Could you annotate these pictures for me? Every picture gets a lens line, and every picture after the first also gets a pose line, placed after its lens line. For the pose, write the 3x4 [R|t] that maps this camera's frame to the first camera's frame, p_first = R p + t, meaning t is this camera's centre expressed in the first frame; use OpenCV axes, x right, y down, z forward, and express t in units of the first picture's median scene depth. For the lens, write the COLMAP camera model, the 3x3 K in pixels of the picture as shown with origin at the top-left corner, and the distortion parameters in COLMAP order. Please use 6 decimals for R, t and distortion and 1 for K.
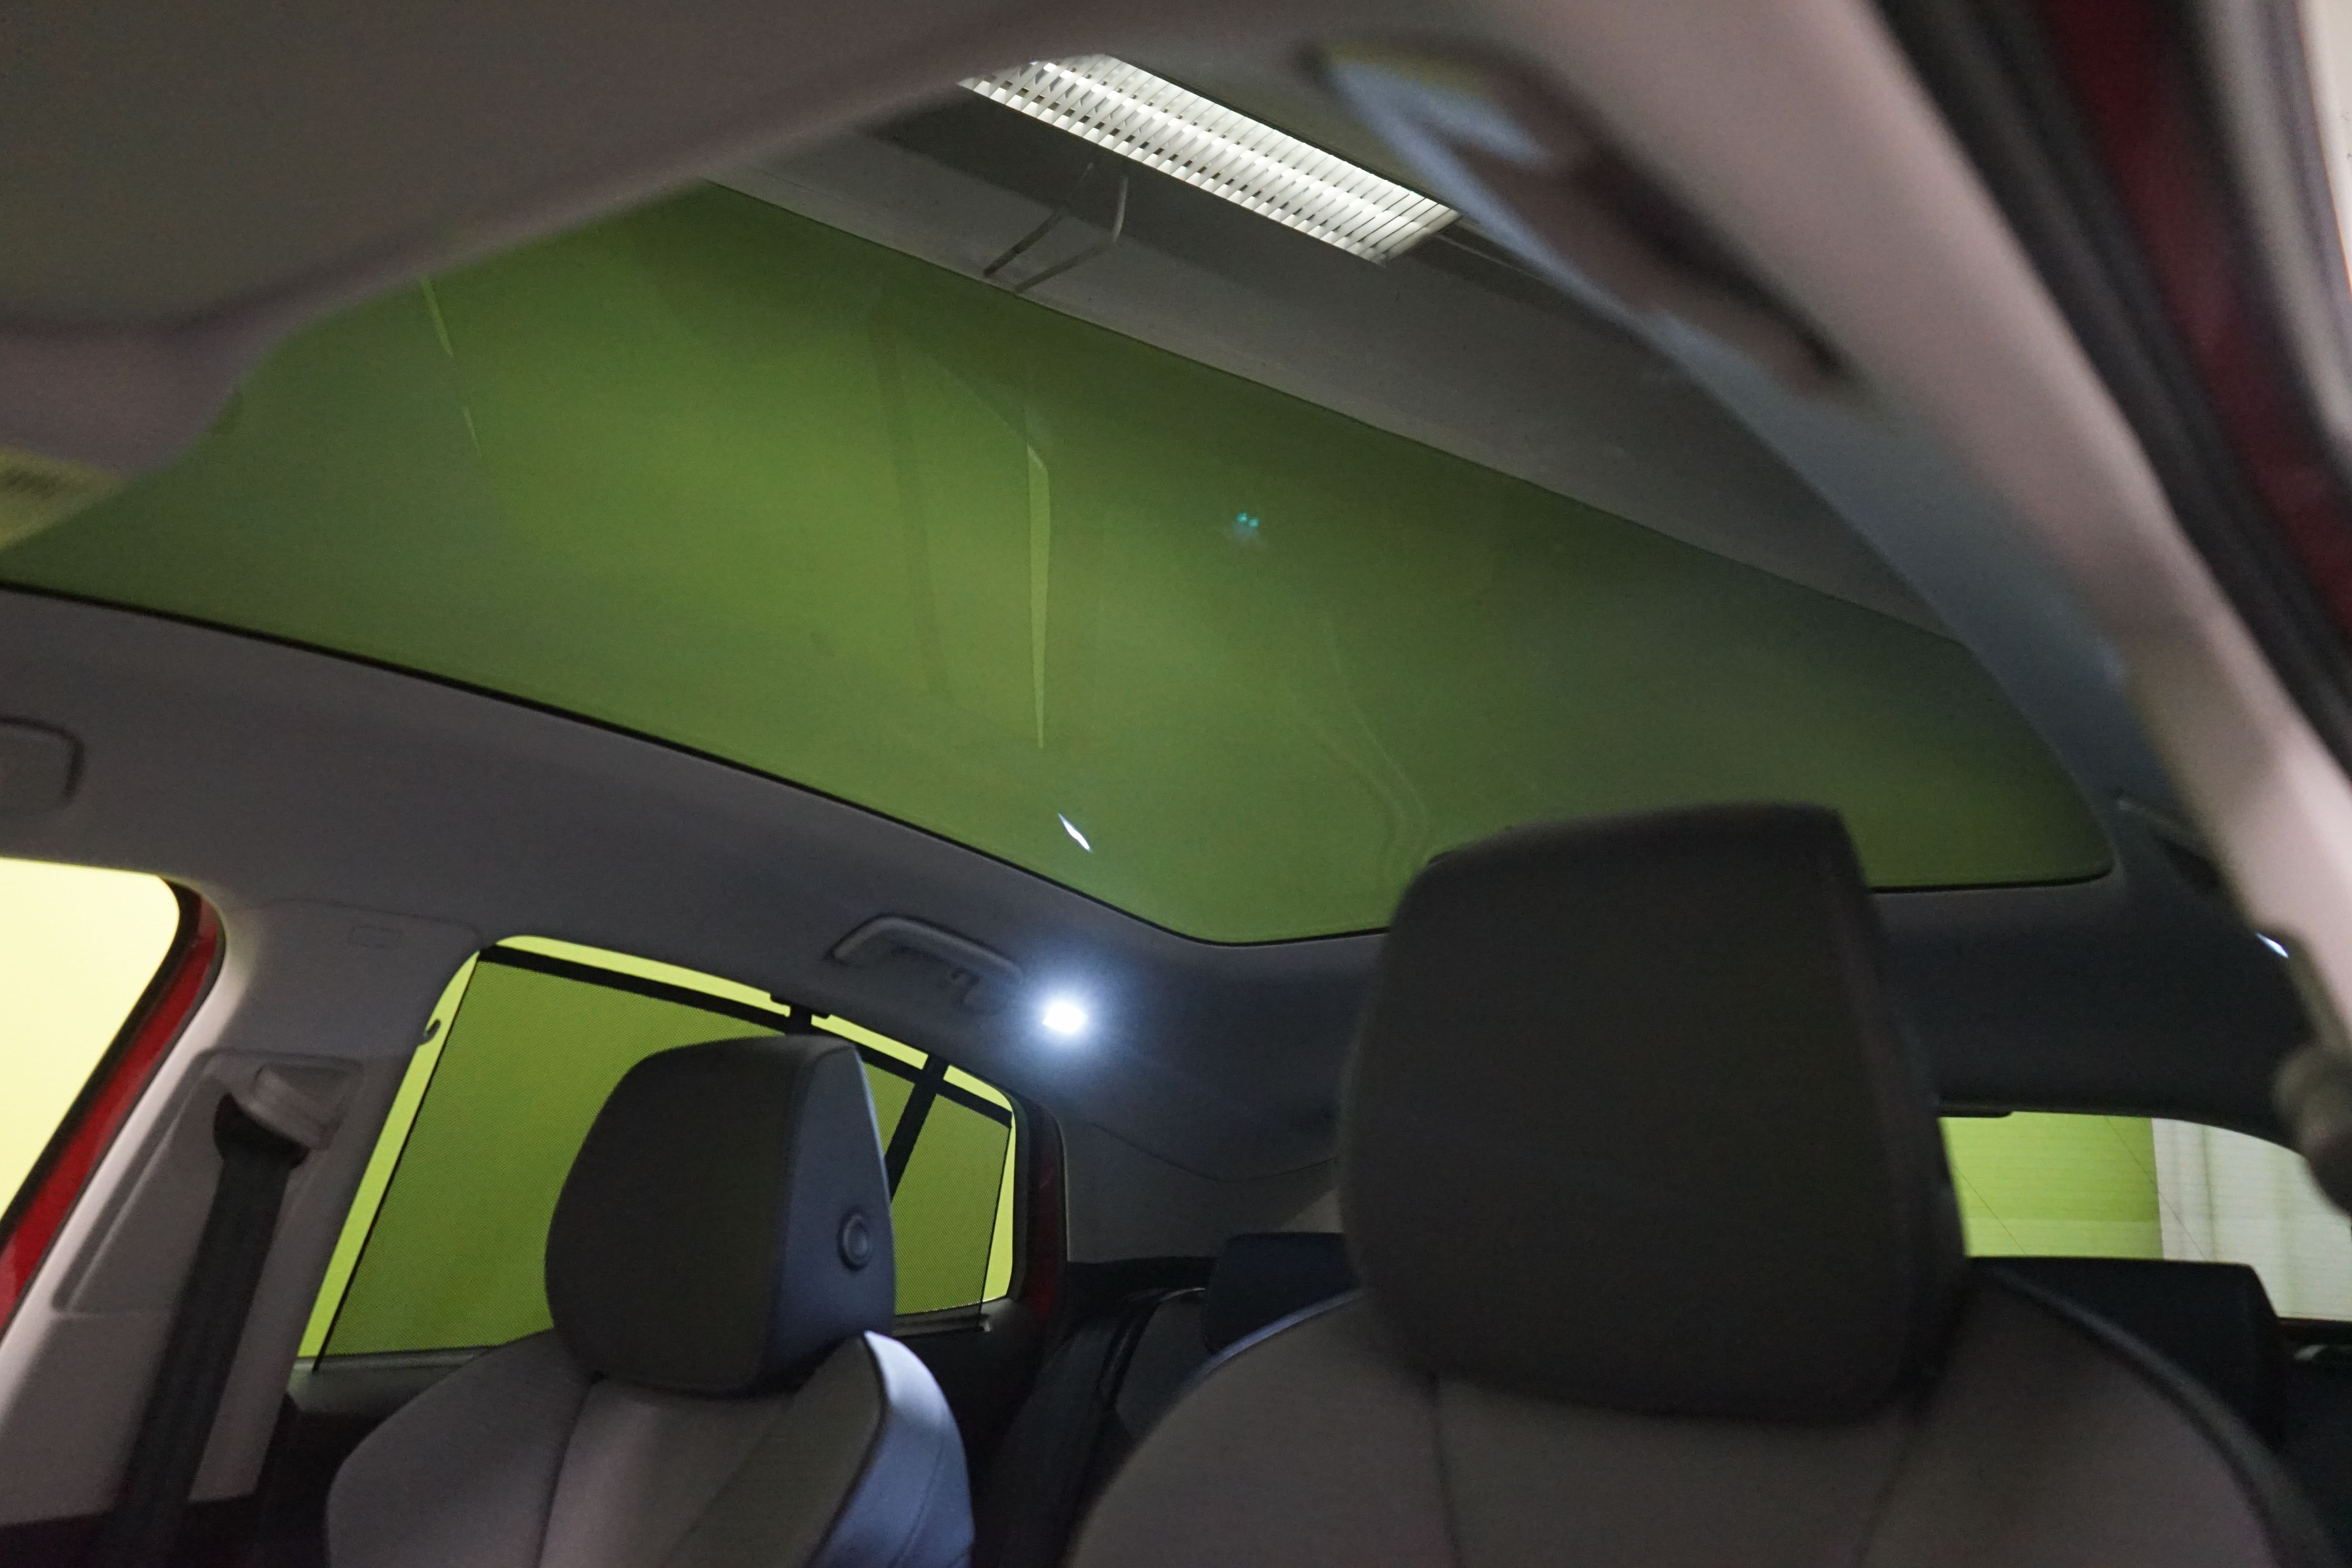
lens RADIAL K [[1857.2, 0, 1177.9], [0, 1857.2, 770.1], [0, 0, 1]] dist [0.002186, 0.003983]
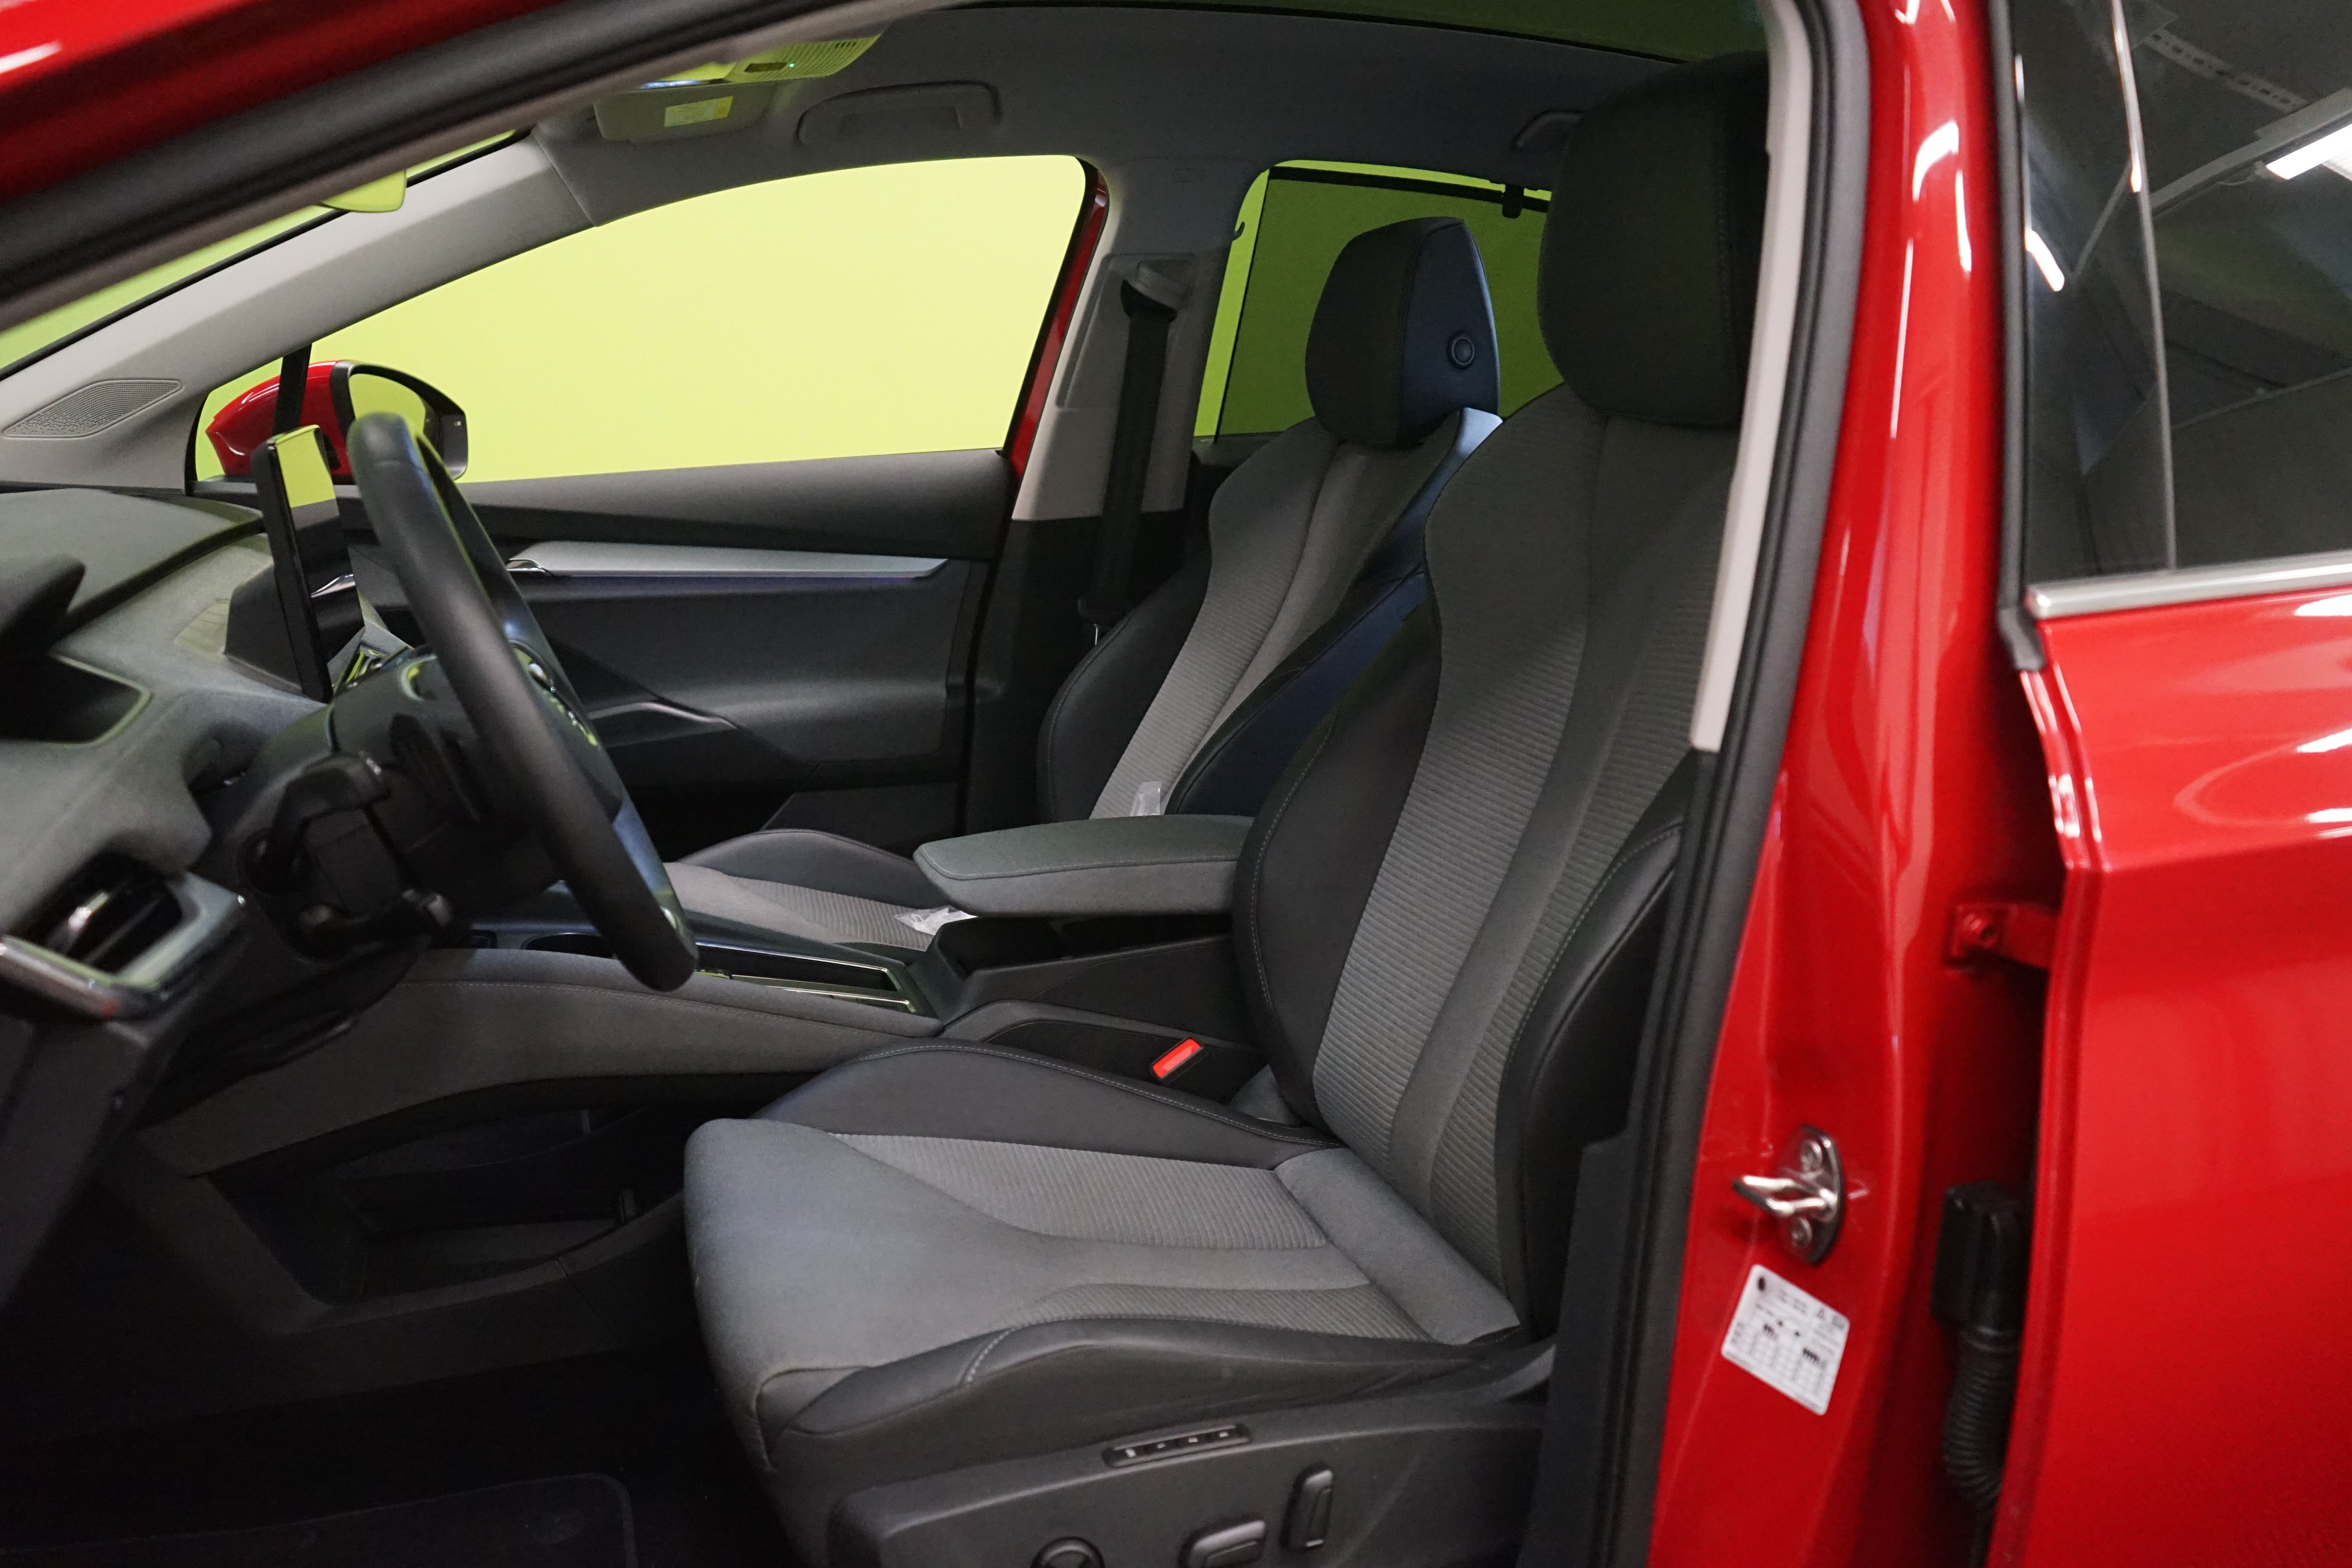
lens RADIAL K [[1857.2, 0, 1177.9], [0, 1857.2, 770.1], [0, 0, 1]] dist [0.002186, 0.003983]
pose [[0.849051, 0.078110, -0.522505, 0.440879], [0.161512, 0.903283, 0.397484, -0.085462], [0.503017, -0.421876, 0.754318, -0.430097]]
